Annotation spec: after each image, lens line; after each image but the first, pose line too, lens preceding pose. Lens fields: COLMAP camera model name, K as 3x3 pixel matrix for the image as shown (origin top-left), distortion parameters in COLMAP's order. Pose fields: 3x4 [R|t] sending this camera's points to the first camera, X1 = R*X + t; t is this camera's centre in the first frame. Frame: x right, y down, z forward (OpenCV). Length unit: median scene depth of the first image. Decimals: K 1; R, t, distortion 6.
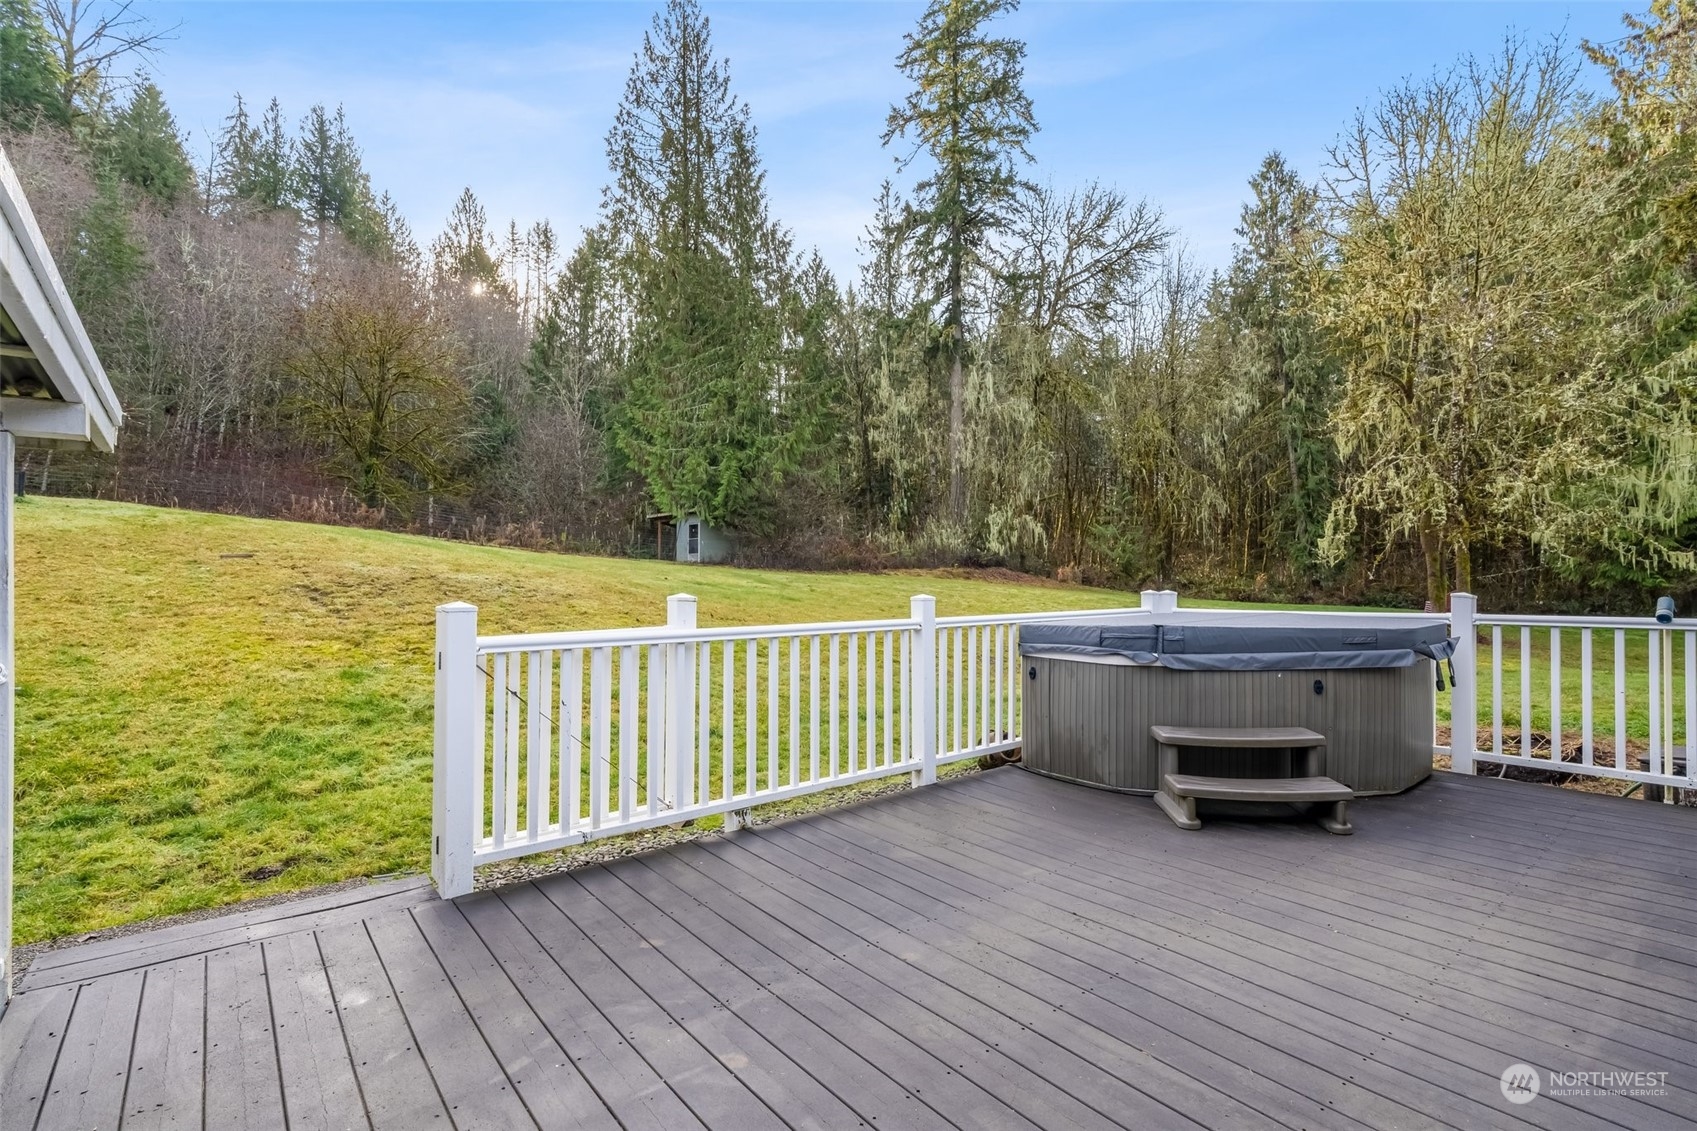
lens RADIAL K [[776.6, 0, 848.1], [0, 776.6, 561.9], [0, 0, 1]] dist [-0.003532, -0.000144]
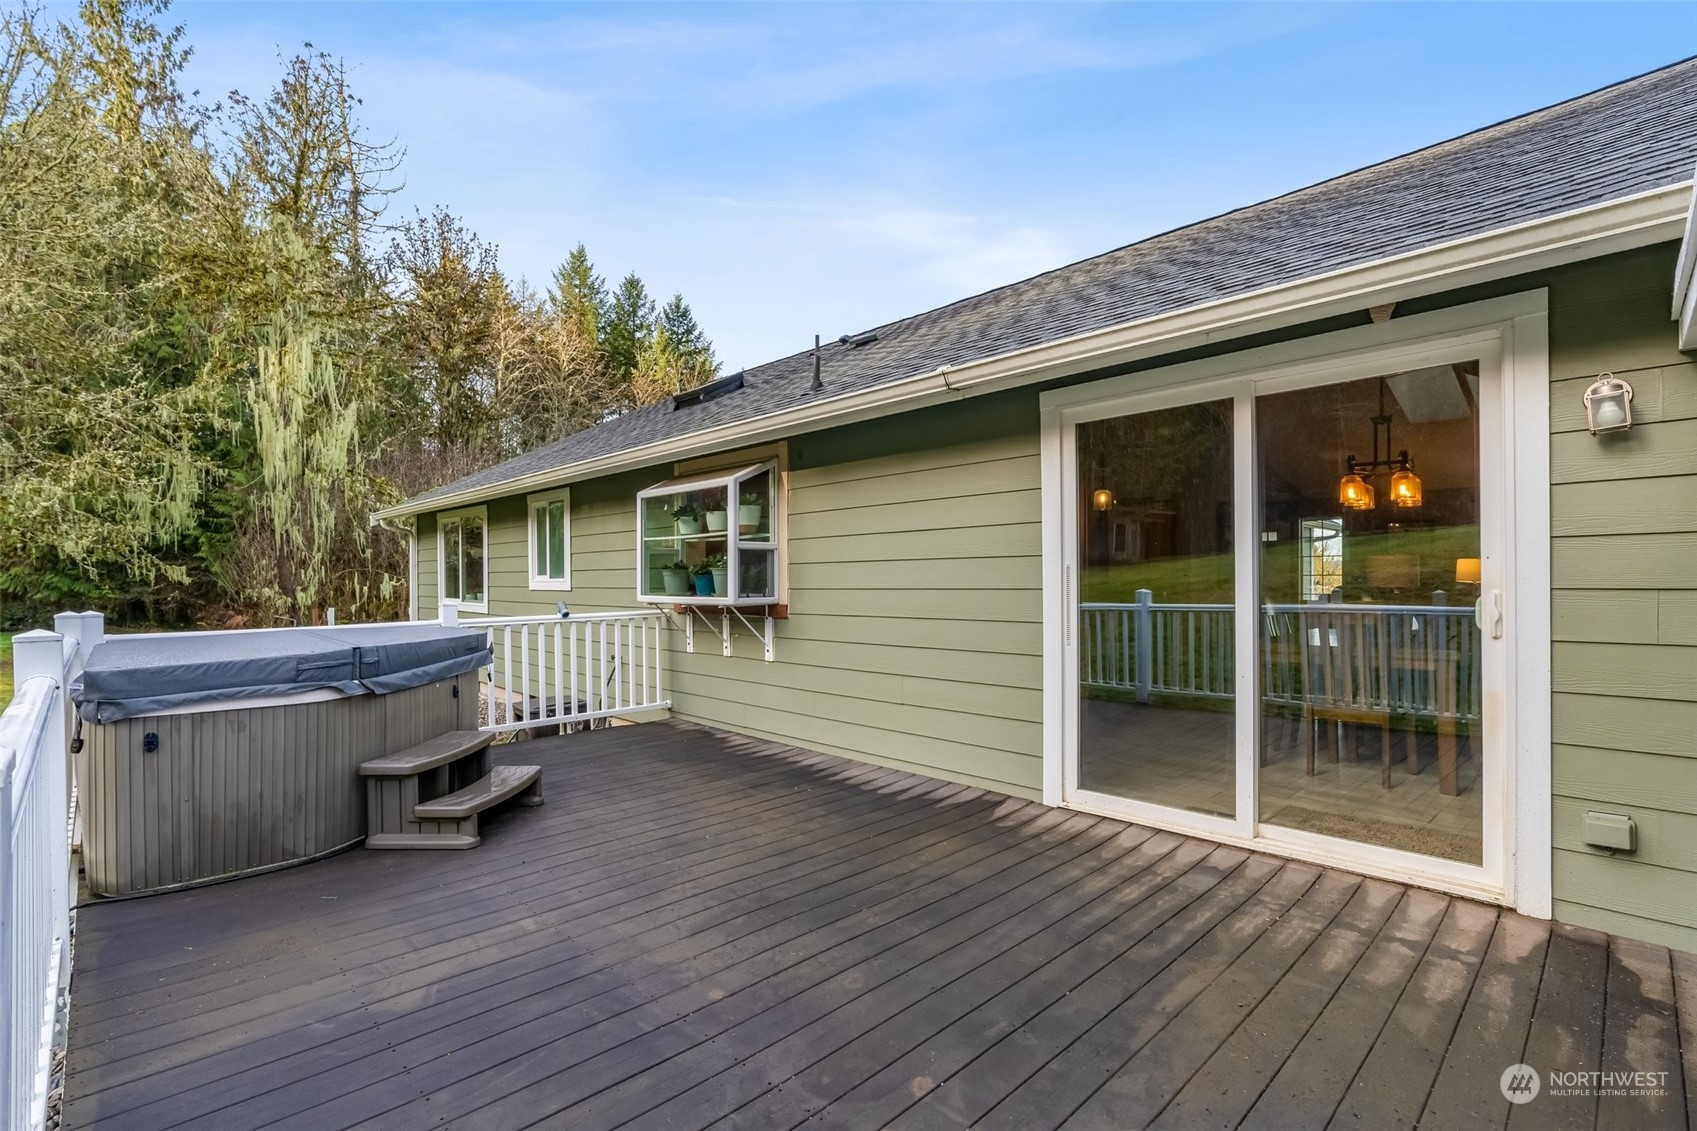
lens RADIAL K [[776.6, 0, 847.8], [0, 776.6, 575.6], [0, 0, 1]] dist [-0.003532, -0.000144]
pose [[-0.081673, 0.010170, 0.996607, -0.688572], [-0.012850, 0.999854, -0.011256, 0.006643], [-0.996576, -0.013726, -0.081530, 0.725444]]
